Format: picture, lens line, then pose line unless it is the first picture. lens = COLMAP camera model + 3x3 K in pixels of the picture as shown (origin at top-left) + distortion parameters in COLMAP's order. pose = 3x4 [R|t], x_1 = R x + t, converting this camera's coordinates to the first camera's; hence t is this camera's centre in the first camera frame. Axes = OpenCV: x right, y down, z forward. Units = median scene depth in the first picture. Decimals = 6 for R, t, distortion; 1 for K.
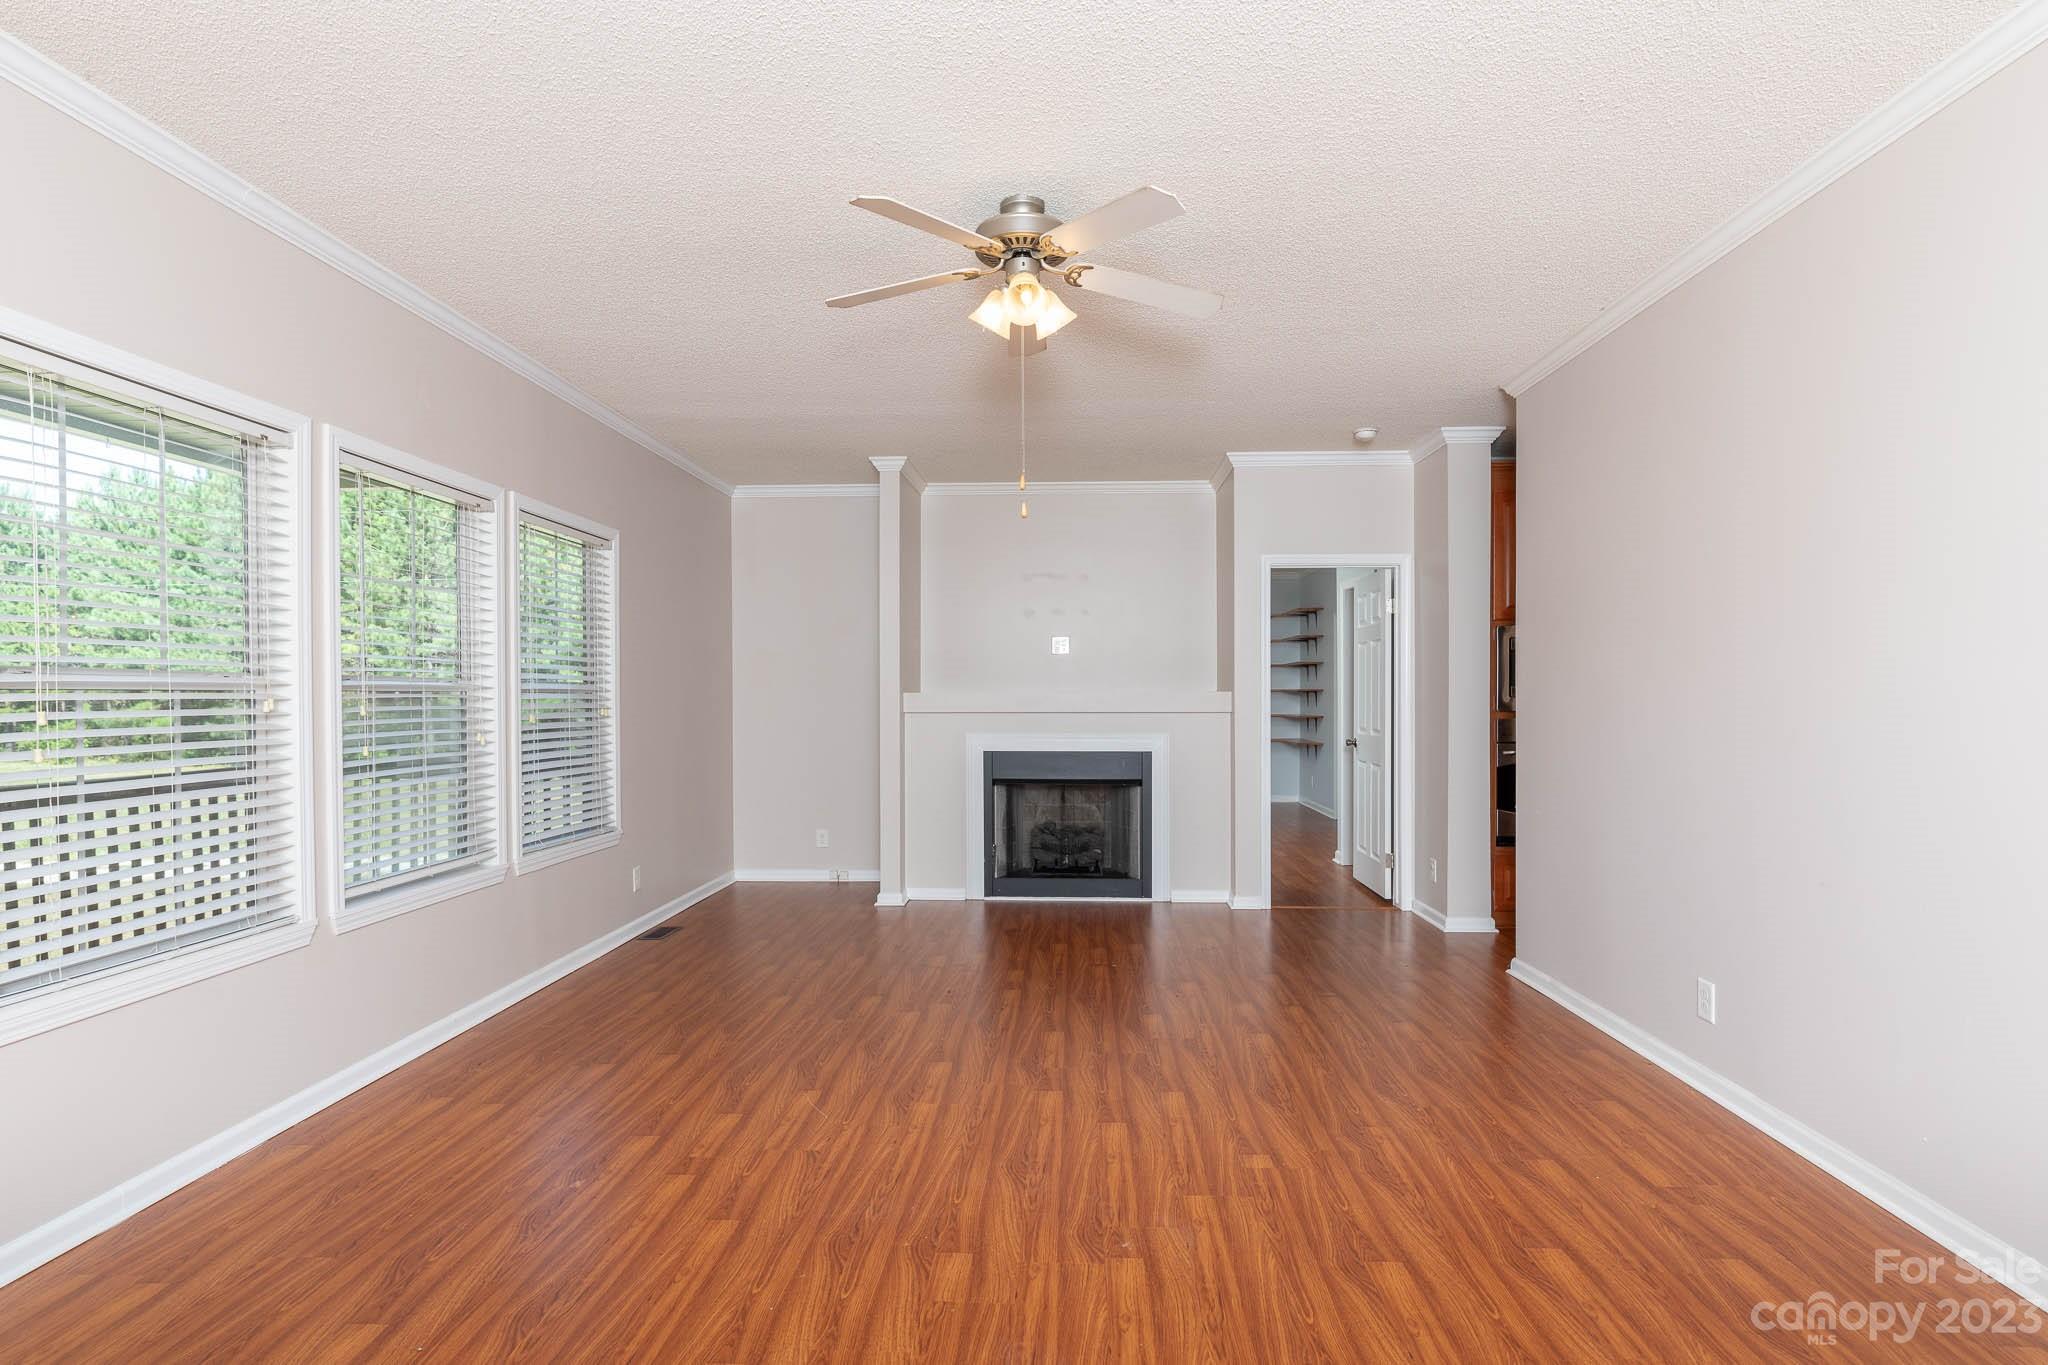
lens RADIAL K [[1005.8, 0, 1022.8], [0, 1005.8, 687.8], [0, 0, 1]] dist [0.001199, 0.000268]
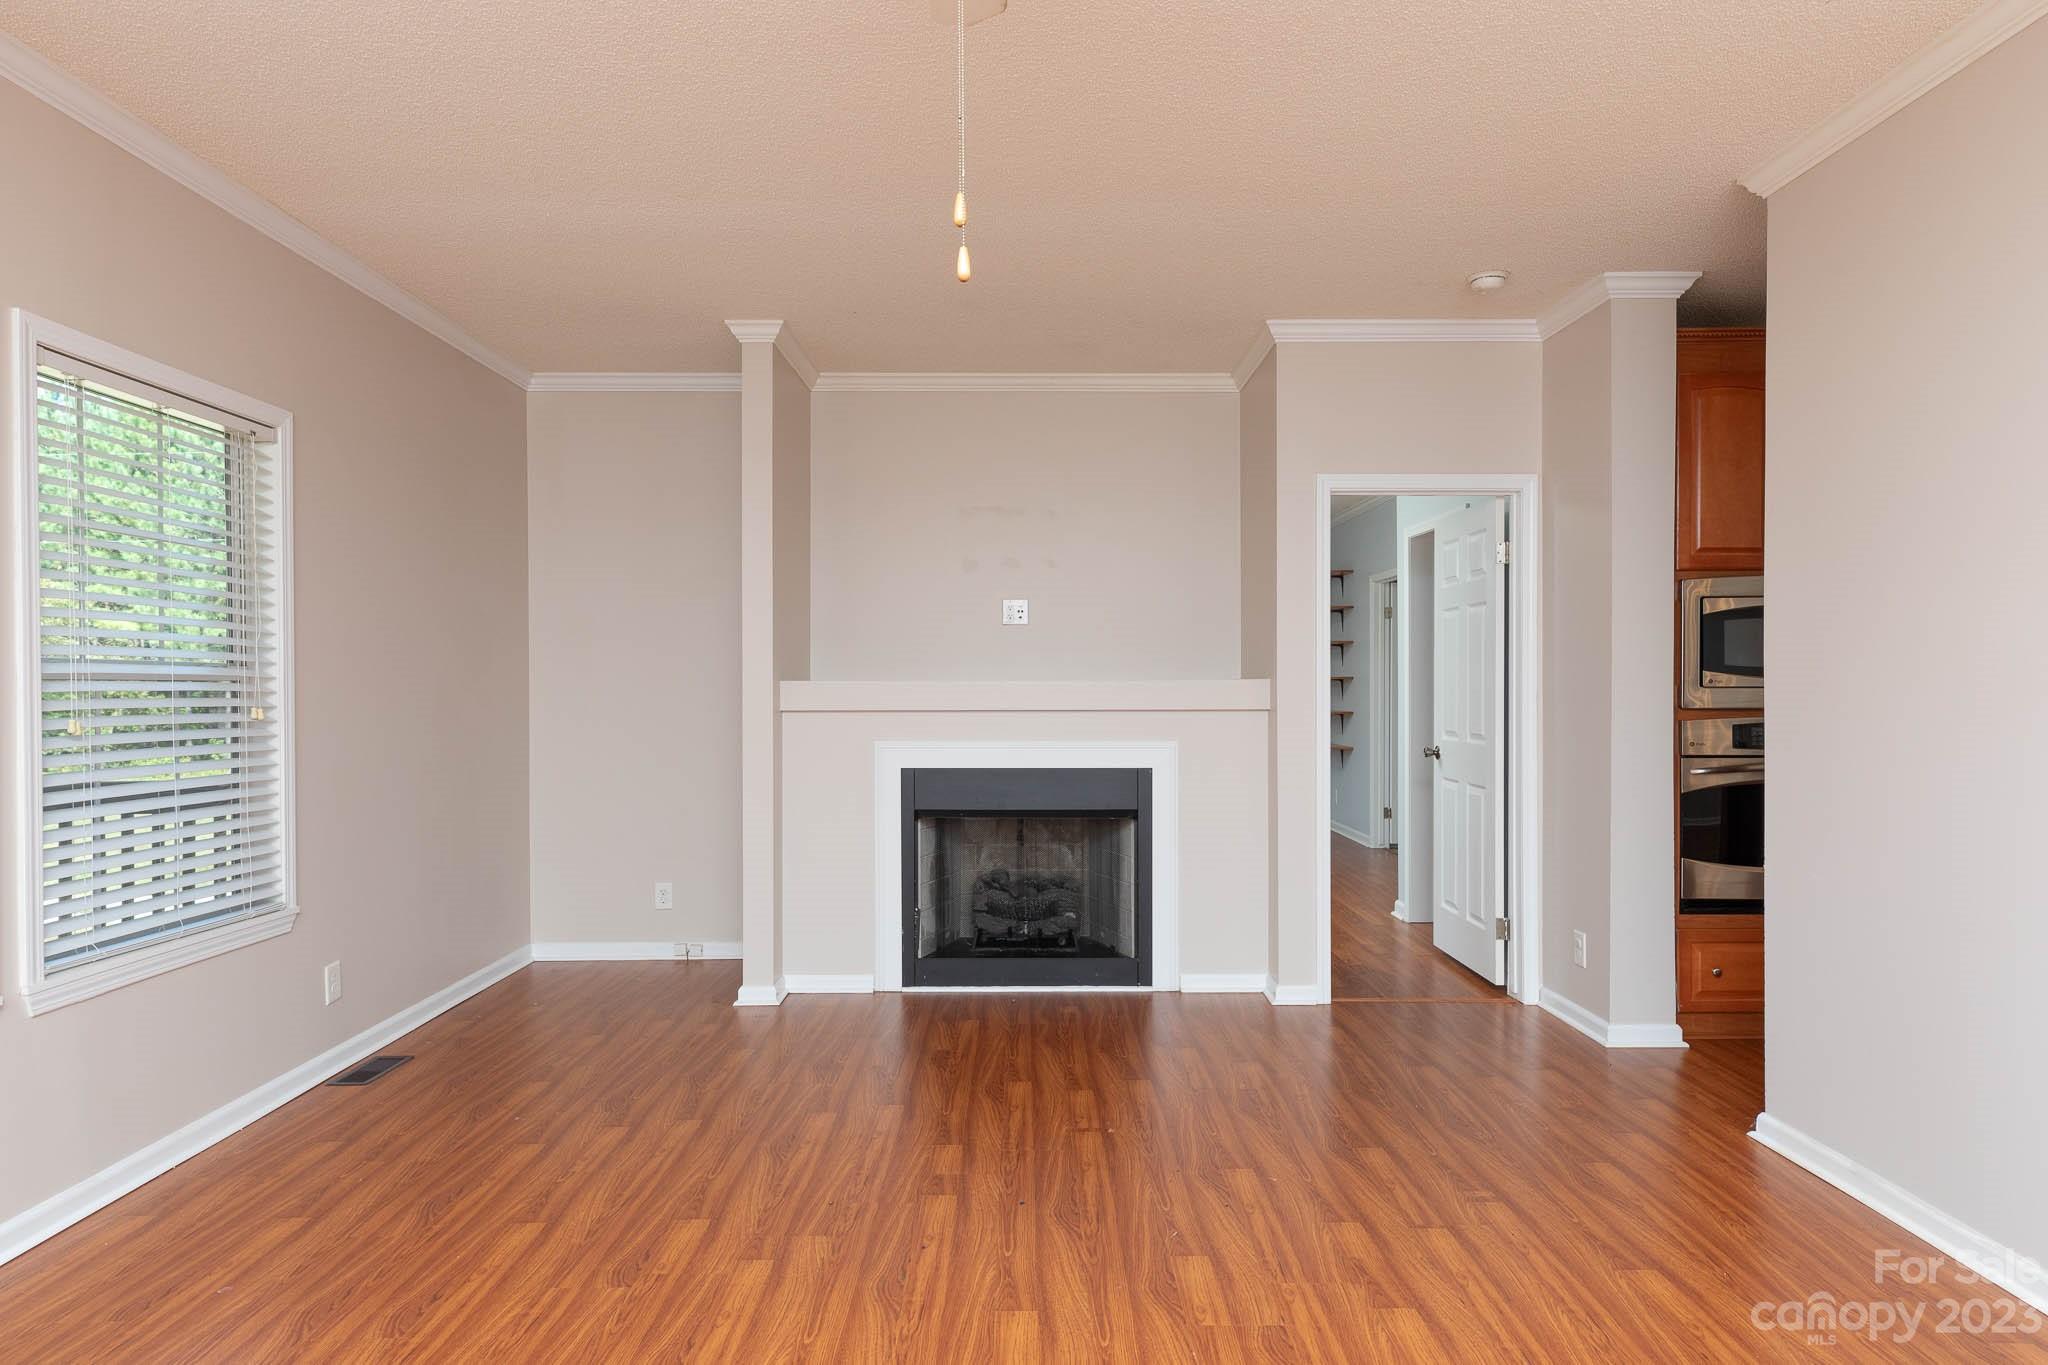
lens RADIAL K [[1181.5, 0, 1025.0], [0, 1181.5, 675.4], [0, 0, 1]] dist [0.000624, -0.000128]
pose [[0.998515, 0.000273, 0.054474, 0.000127], [-0.000259, 1.000000, -0.000276, 0.001550], [-0.054474, 0.000261, 0.998515, 0.222311]]
